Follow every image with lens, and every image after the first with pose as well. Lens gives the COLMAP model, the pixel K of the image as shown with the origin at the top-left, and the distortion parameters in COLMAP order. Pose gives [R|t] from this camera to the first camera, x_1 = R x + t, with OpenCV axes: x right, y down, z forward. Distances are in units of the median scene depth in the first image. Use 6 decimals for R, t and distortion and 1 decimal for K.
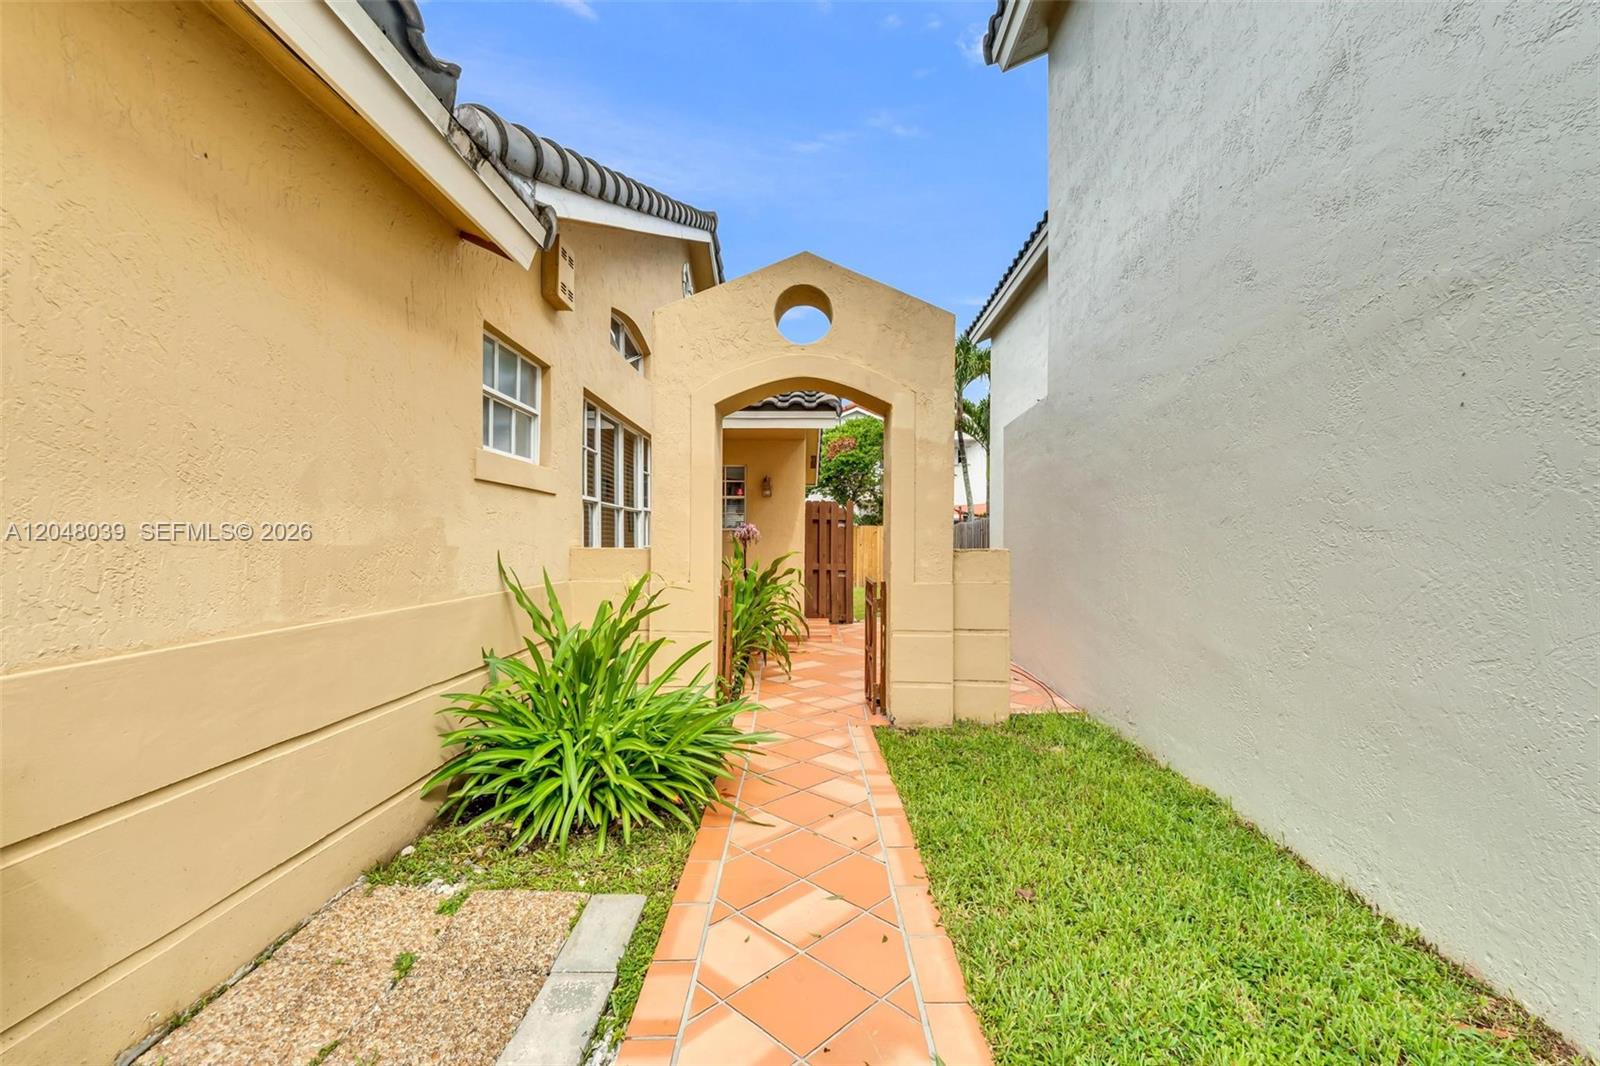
lens RADIAL K [[678.7, 0, 804.3], [0, 678.7, 534.7], [0, 0, 1]] dist [-0.000190, -0.000239]
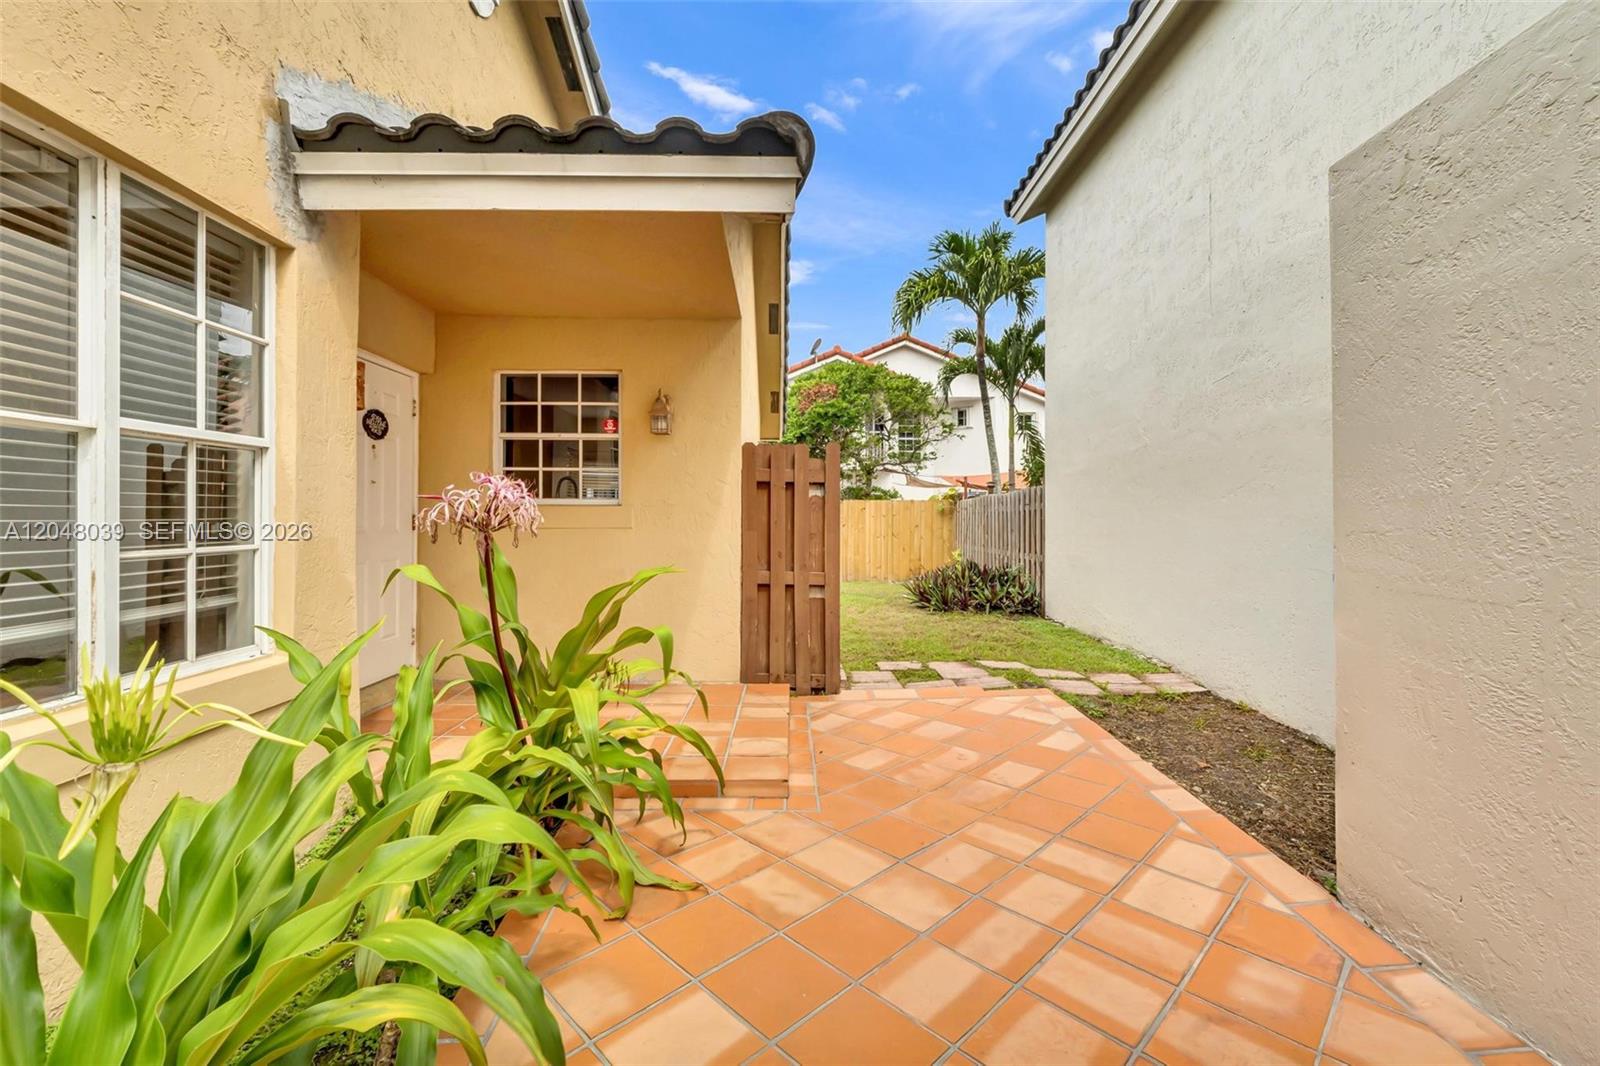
lens RADIAL K [[678.7, 0, 796.0], [0, 678.7, 521.1], [0, 0, 1]] dist [-0.000190, -0.000239]
pose [[0.999798, -0.002414, 0.019945, 0.027150], [0.002152, 0.999911, 0.013136, -0.000099], [-0.019975, -0.013090, 0.999715, 0.449347]]
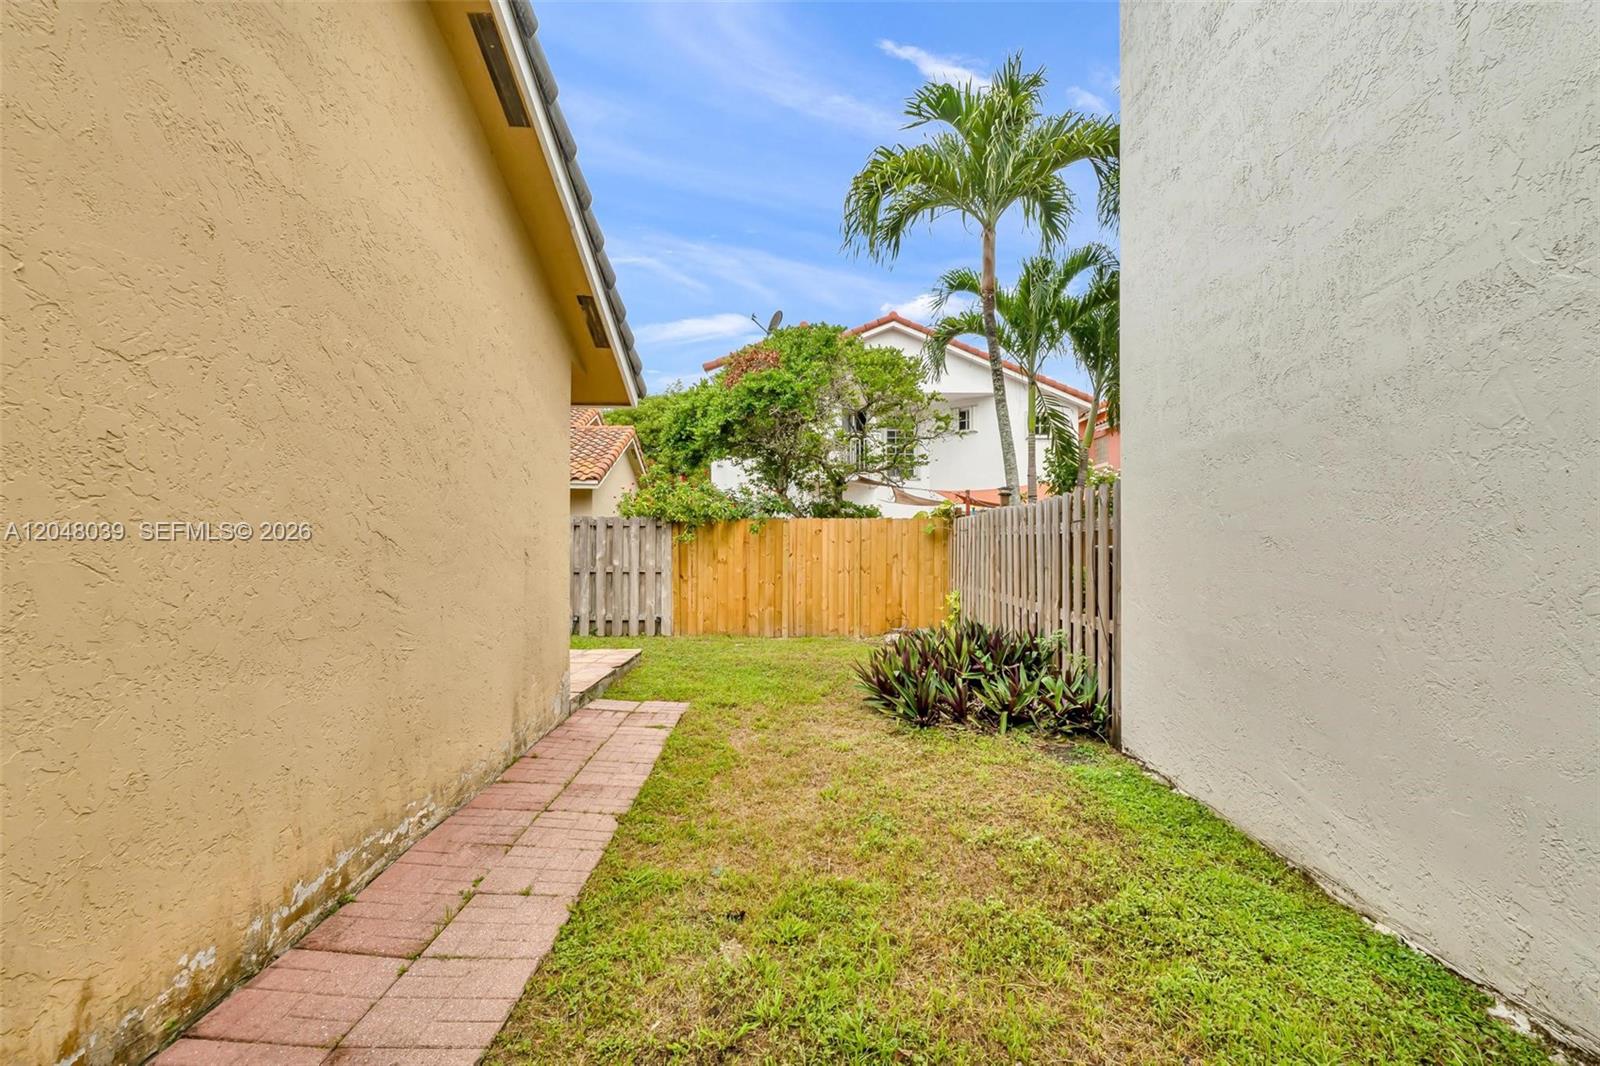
lens RADIAL K [[678.7, 0, 812.1], [0, 678.7, 534.6], [0, 0, 1]] dist [-0.000190, -0.000239]
pose [[0.999387, 0.001768, 0.034955, 0.149367], [-0.001714, 0.999997, -0.001571, 0.000467], [-0.034957, 0.001510, 0.999388, 0.875815]]
